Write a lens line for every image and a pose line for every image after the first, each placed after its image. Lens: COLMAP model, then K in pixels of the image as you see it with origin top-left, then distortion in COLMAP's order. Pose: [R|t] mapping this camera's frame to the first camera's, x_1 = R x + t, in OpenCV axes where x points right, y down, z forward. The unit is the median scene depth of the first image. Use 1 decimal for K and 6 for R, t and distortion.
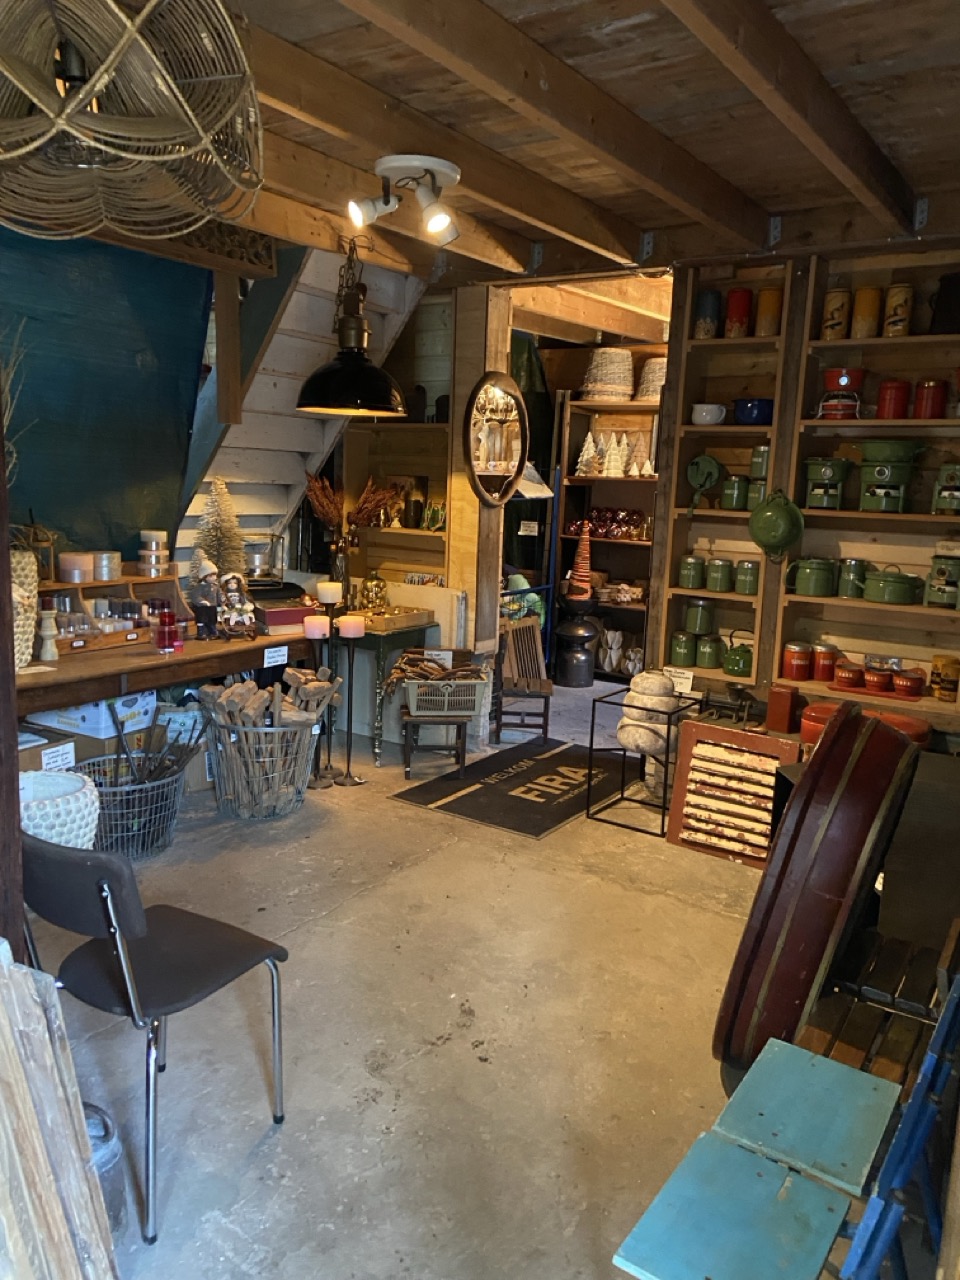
lens RADIAL K [[954.1, 0, 480.0], [0, 954.1, 640.0], [0, 0, 1]] dist [0.139845, -0.173355]
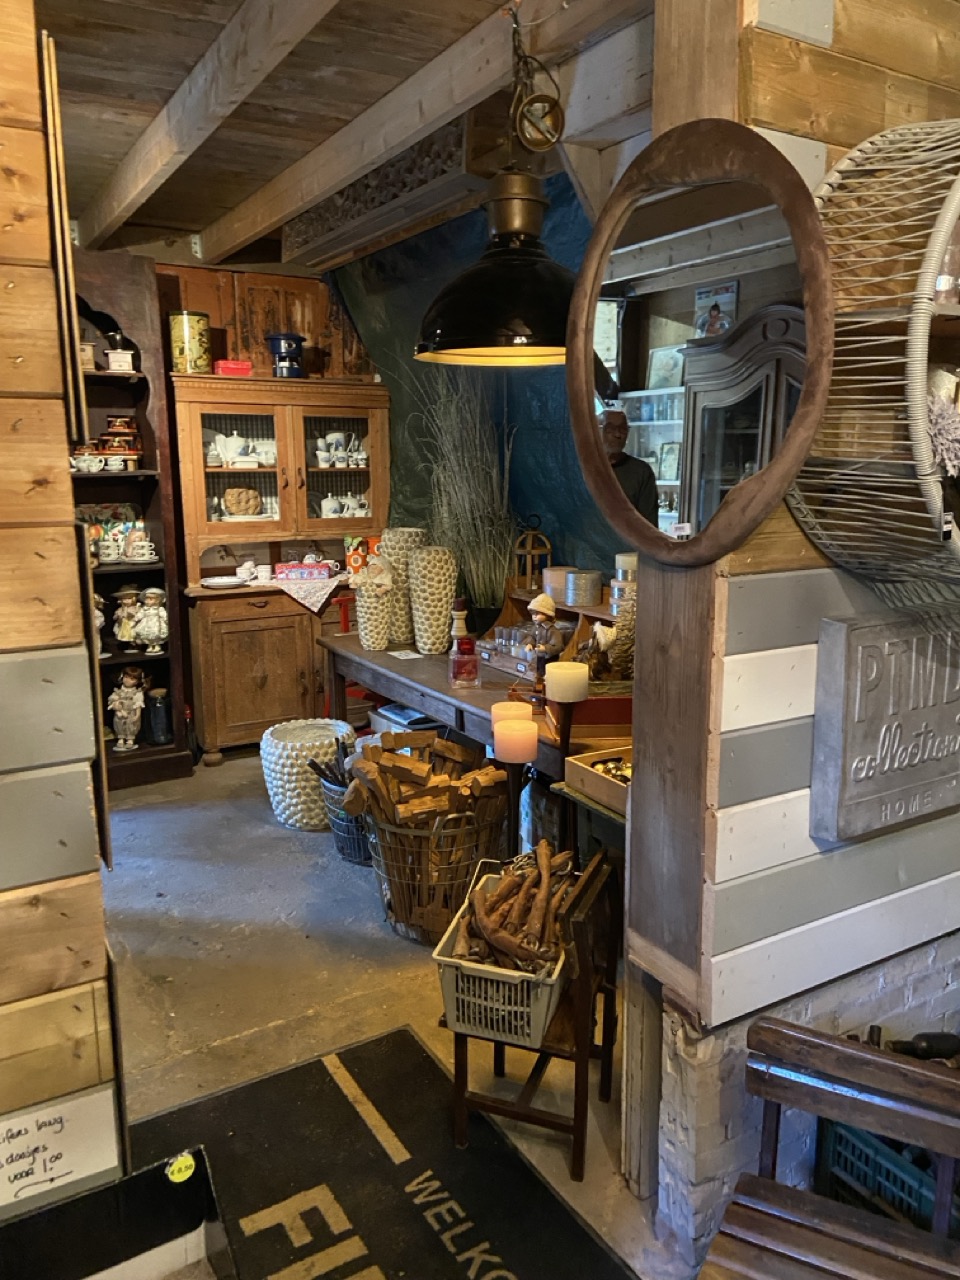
lens RADIAL K [[954.1, 0, 480.0], [0, 954.1, 640.0], [0, 0, 1]] dist [0.139845, -0.173355]
pose [[-0.419207, 0.136261, -0.897607, 0.369252], [-0.174523, 0.958140, 0.226958, -0.193696], [0.890958, 0.251795, -0.377879, 1.171733]]
